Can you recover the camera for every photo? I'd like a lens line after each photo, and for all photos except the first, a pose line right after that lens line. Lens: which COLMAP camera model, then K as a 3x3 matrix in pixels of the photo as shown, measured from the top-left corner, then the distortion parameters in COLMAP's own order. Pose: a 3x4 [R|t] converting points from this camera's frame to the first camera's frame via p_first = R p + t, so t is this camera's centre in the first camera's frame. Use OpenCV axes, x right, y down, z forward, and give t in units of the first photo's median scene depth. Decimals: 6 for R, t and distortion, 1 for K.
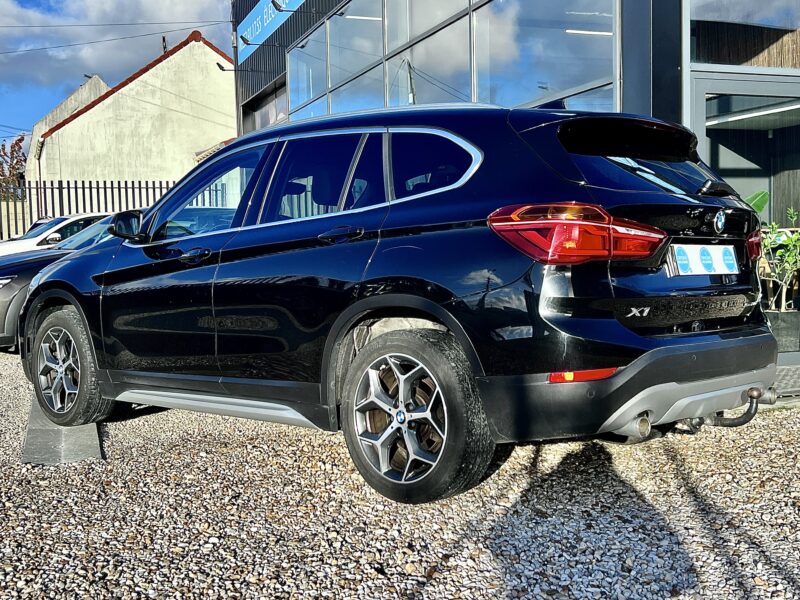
lens RADIAL K [[939.6, 0, 400.0], [0, 939.6, 300.0], [0, 0, 1]] dist [0.003294, 0.003275]
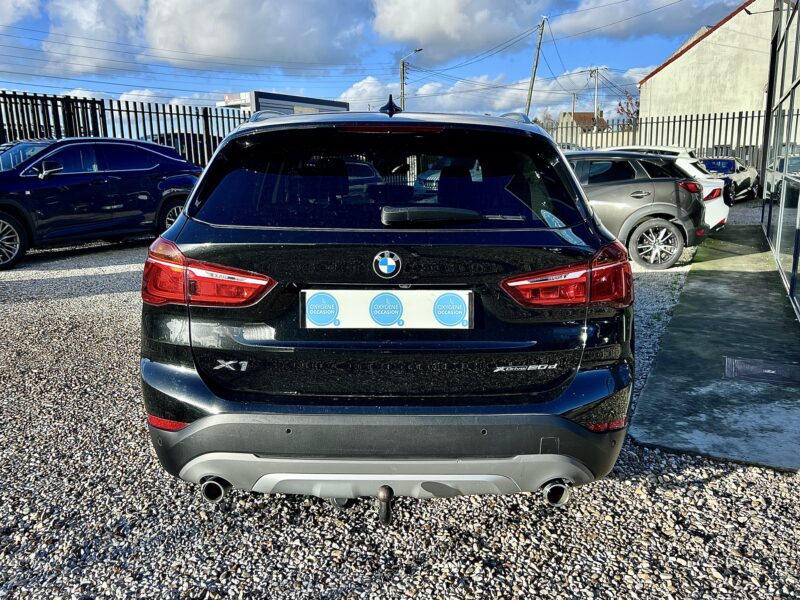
lens RADIAL K [[641.1, 0, 400.0], [0, 641.1, 300.0], [0, 0, 1]] dist [0.003070, 0.001326]
pose [[0.678448, 0.149575, -0.719261, 0.096275], [-0.029062, 0.983752, 0.177164, -0.019482], [0.734074, -0.099293, 0.671771, 0.088141]]
